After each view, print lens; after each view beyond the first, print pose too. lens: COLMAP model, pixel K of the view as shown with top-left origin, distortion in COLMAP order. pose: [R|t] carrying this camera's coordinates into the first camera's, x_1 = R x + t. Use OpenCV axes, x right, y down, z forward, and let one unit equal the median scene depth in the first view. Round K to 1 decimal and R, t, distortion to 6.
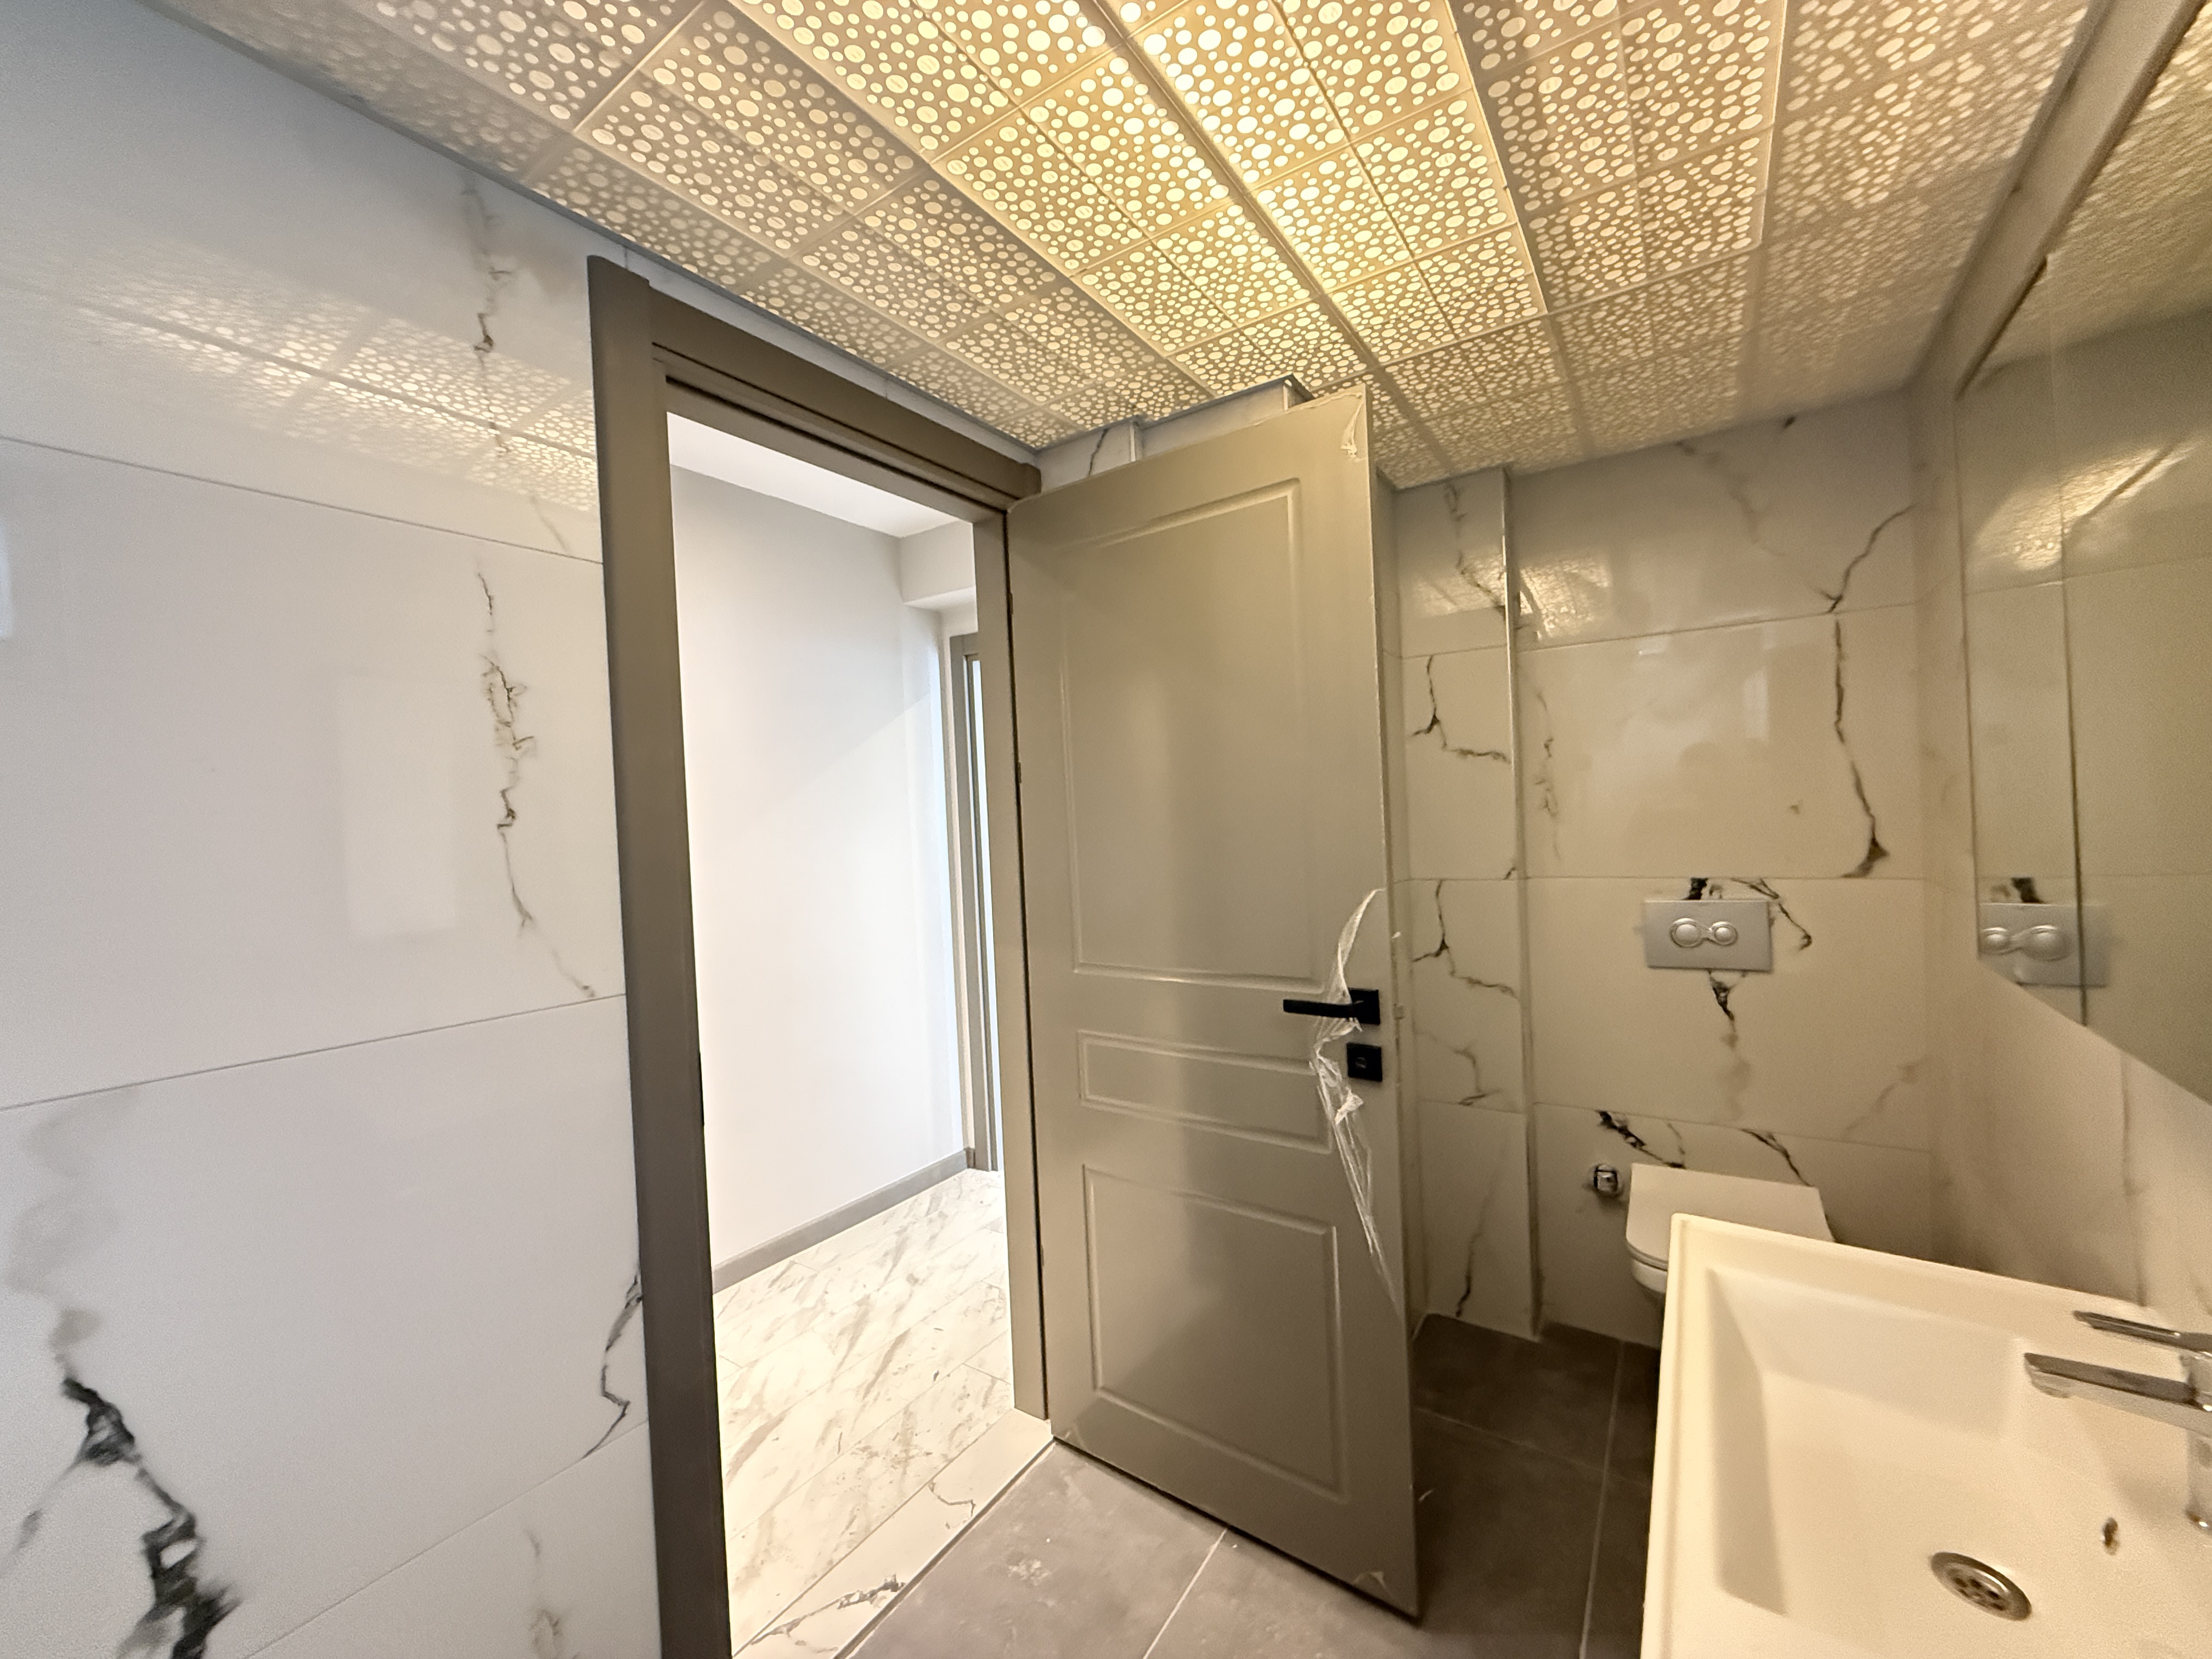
lens RADIAL K [[880.1, 0, 1100.8], [0, 880.1, 826.6], [0, 0, 1]] dist [-0.000210, -0.001304]
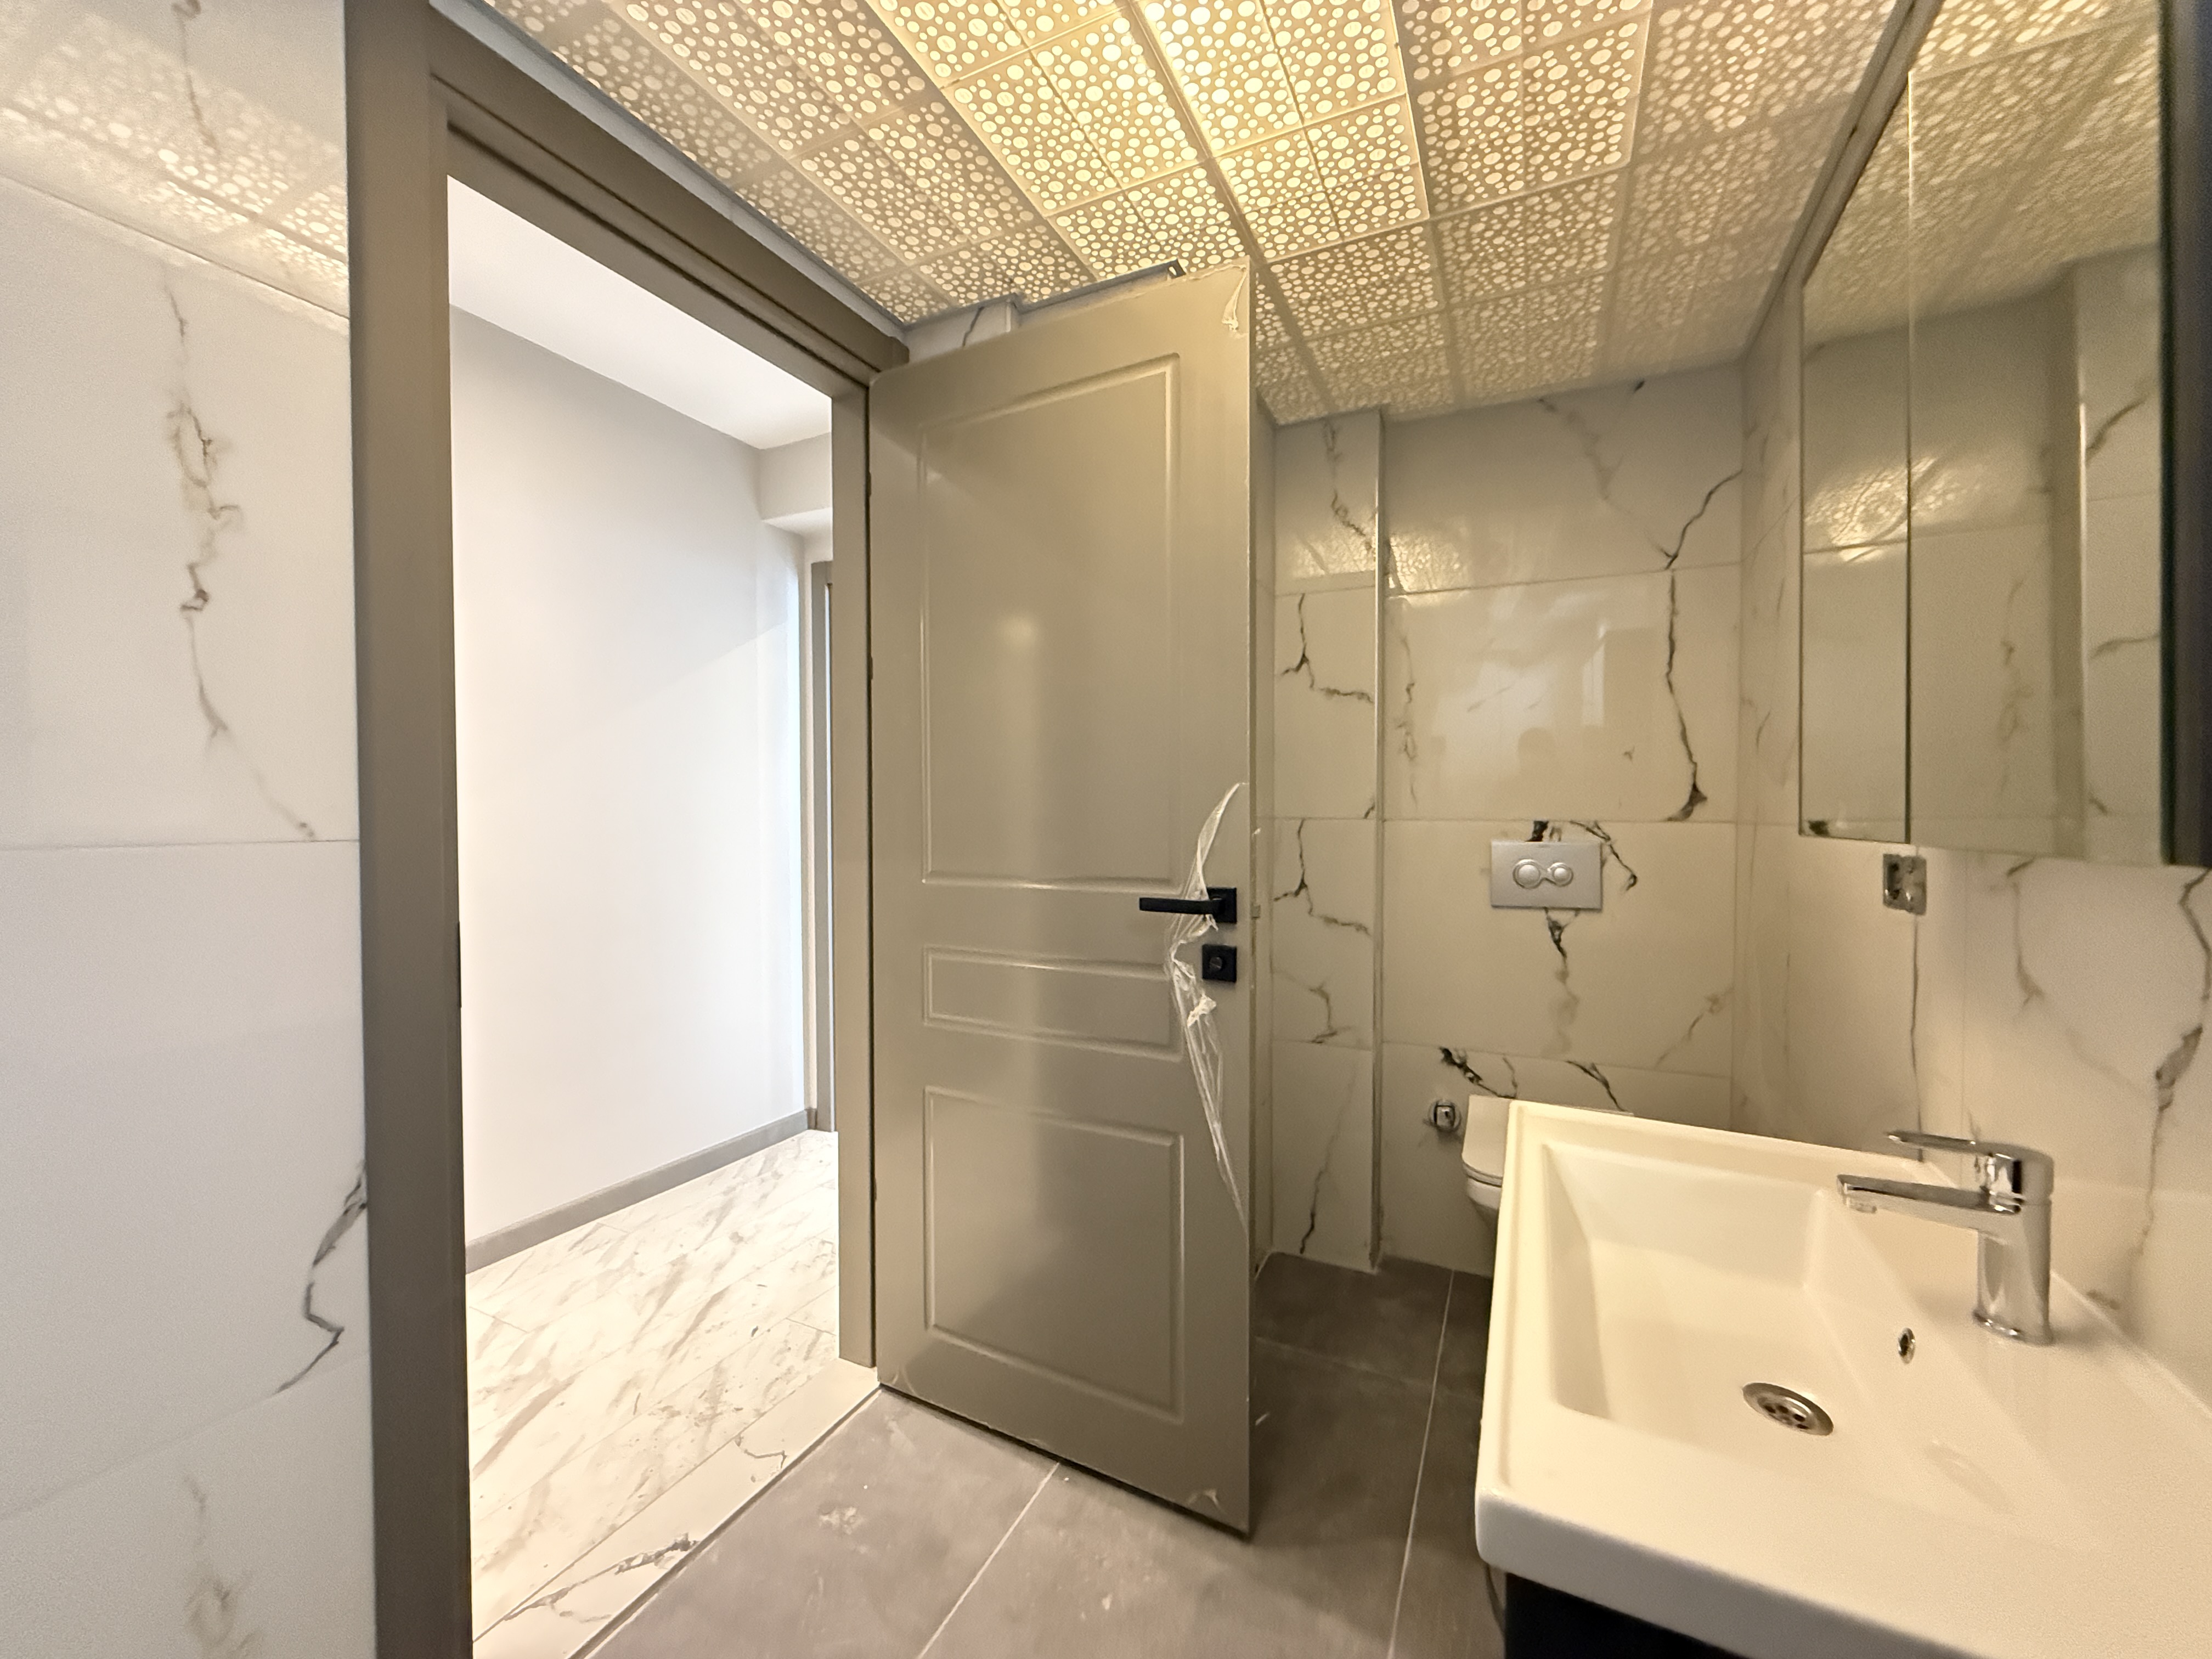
lens RADIAL K [[881.6, 0, 1103.4], [0, 881.6, 829.7], [0, 0, 1]] dist [-0.000216, -0.000171]
pose [[0.988888, 0.040471, 0.143047, 0.027615], [-0.041375, 0.999138, 0.003352, 0.115007], [-0.142788, -0.009233, 0.989710, 0.058296]]
